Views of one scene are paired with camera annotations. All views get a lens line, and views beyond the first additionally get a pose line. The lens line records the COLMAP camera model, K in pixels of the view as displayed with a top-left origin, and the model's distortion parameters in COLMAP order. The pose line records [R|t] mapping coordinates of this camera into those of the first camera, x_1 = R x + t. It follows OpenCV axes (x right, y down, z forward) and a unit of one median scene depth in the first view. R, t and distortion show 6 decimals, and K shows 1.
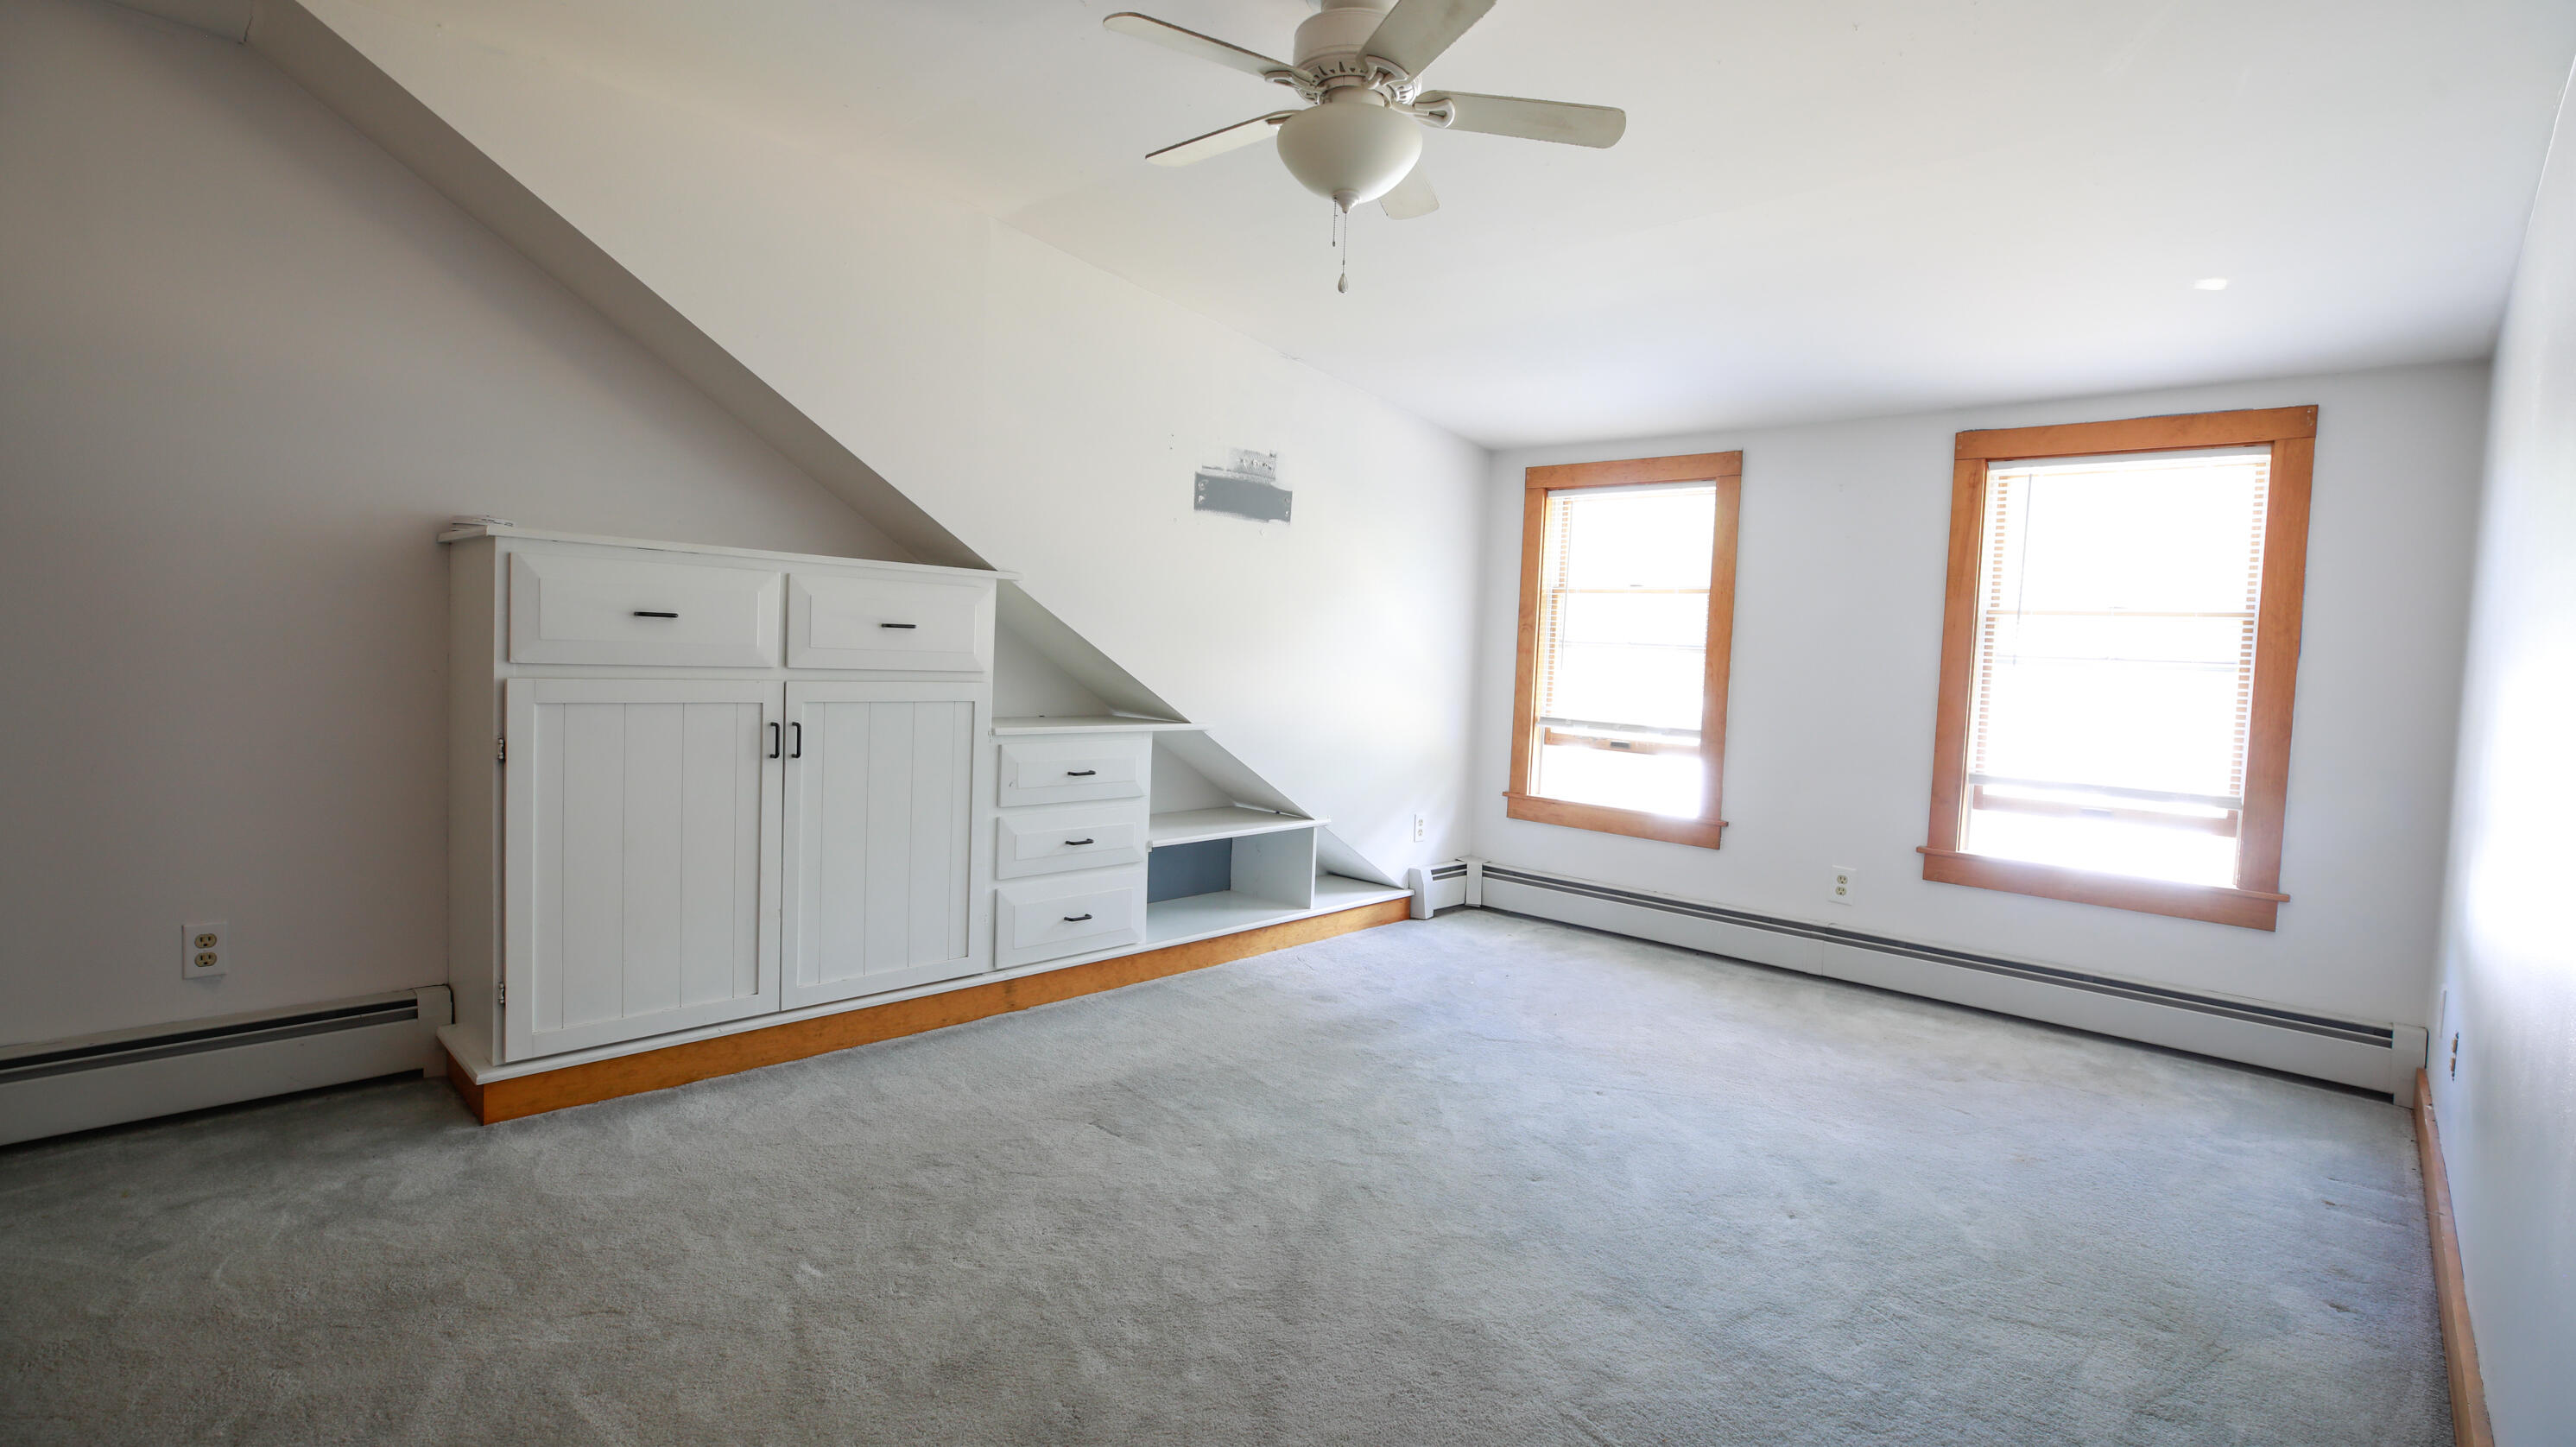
lens RADIAL K [[1174.0, 0, 1289.6], [0, 1174.0, 713.9], [0, 0, 1]] dist [-0.046472, 0.016008]
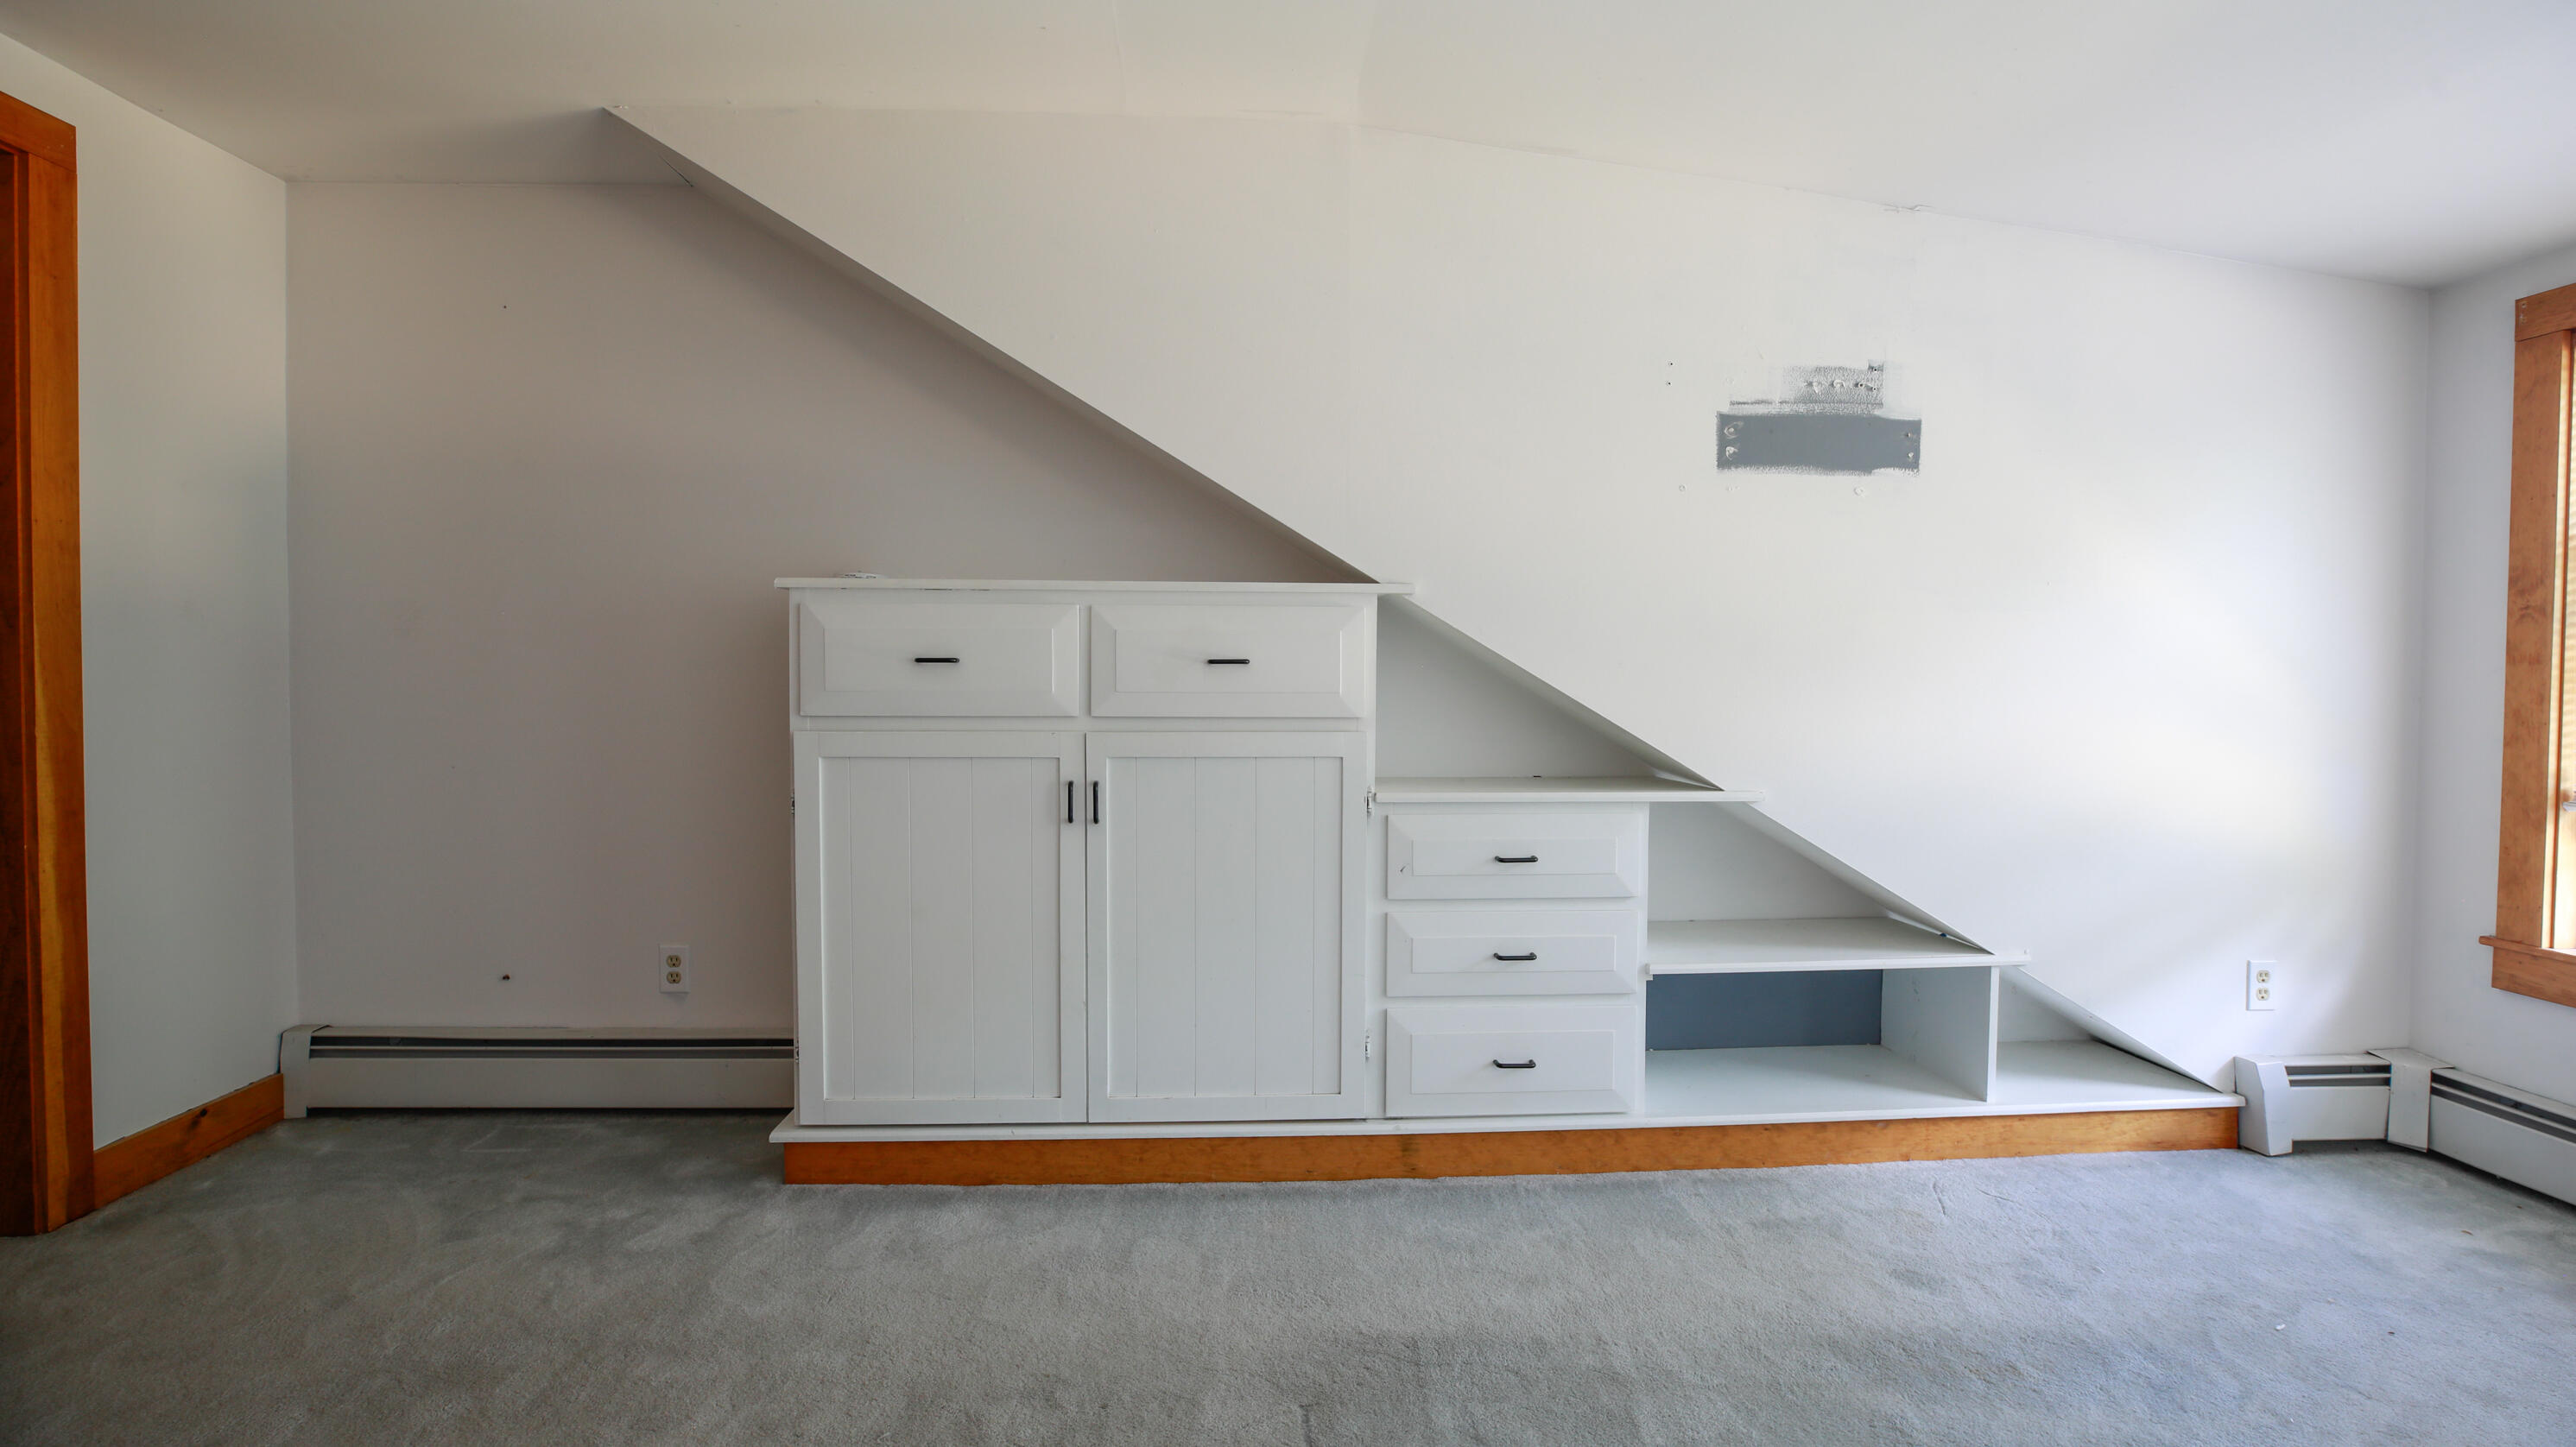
lens RADIAL K [[1174.0, 0, 1289.6], [0, 1174.0, 713.9], [0, 0, 1]] dist [-0.046472, 0.016008]
pose [[0.723465, -0.018309, -0.690118, 0.217551], [-0.010819, 0.999225, -0.037852, -0.009044], [0.690276, 0.034851, 0.722706, 0.401320]]
